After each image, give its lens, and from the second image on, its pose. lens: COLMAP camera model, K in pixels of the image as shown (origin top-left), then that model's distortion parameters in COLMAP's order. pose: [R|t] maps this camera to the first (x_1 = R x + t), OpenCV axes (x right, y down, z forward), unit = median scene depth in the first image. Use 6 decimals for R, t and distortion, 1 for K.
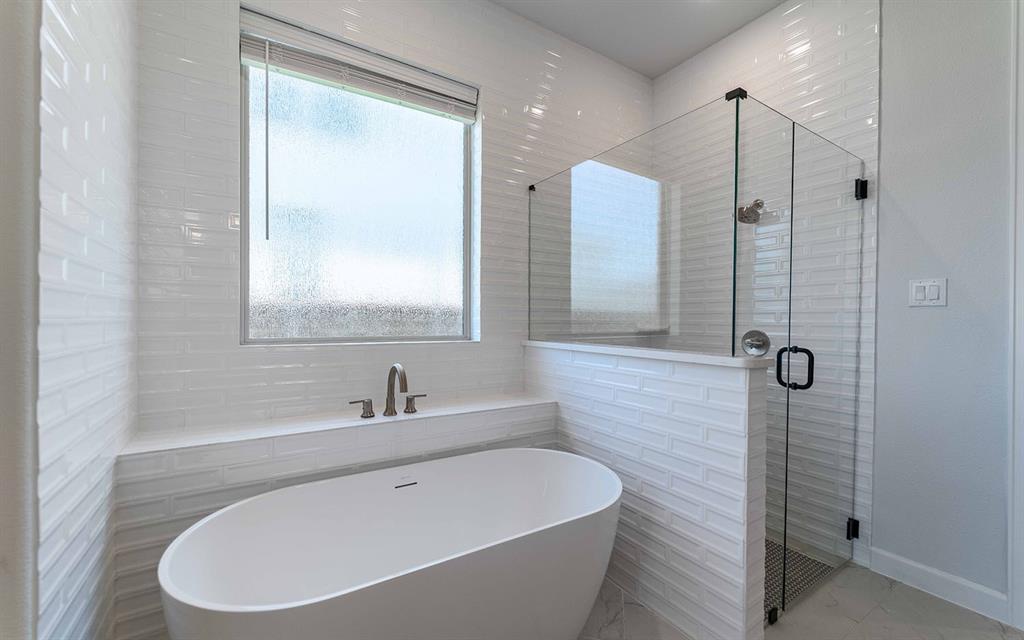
lens RADIAL K [[413.3, 0, 511.3], [0, 413.3, 326.8], [0, 0, 1]] dist [0.000589, -0.001636]
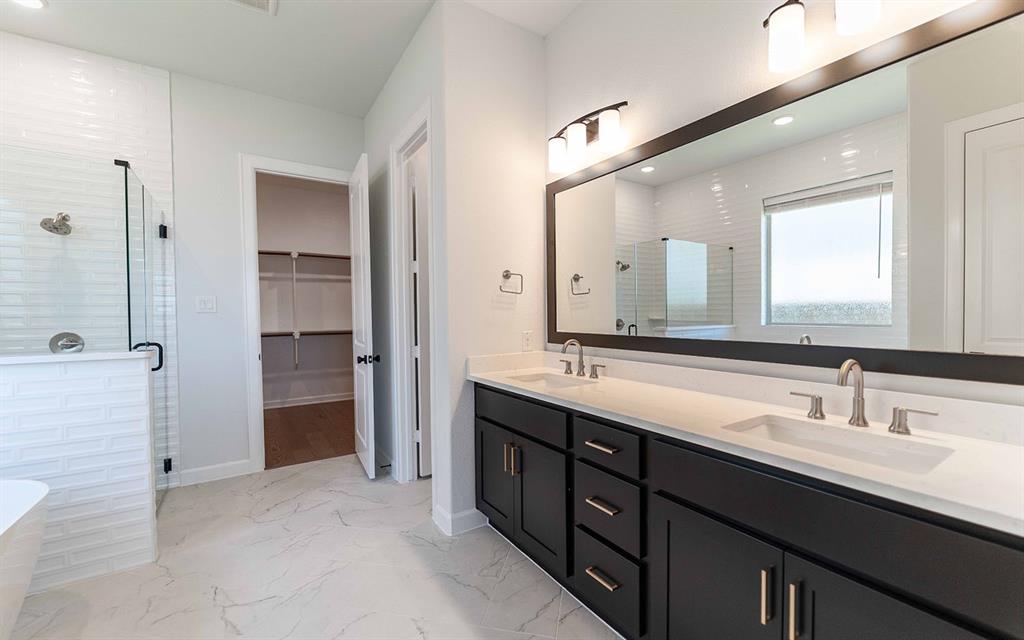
lens RADIAL K [[413.3, 0, 512.3], [0, 413.3, 321.0], [0, 0, 1]] dist [0.000589, -0.001636]
pose [[-0.016984, -0.028751, 0.999442, -0.641072], [0.024008, 0.999287, 0.029155, -0.030787], [-0.999567, 0.024490, -0.016282, -0.200307]]
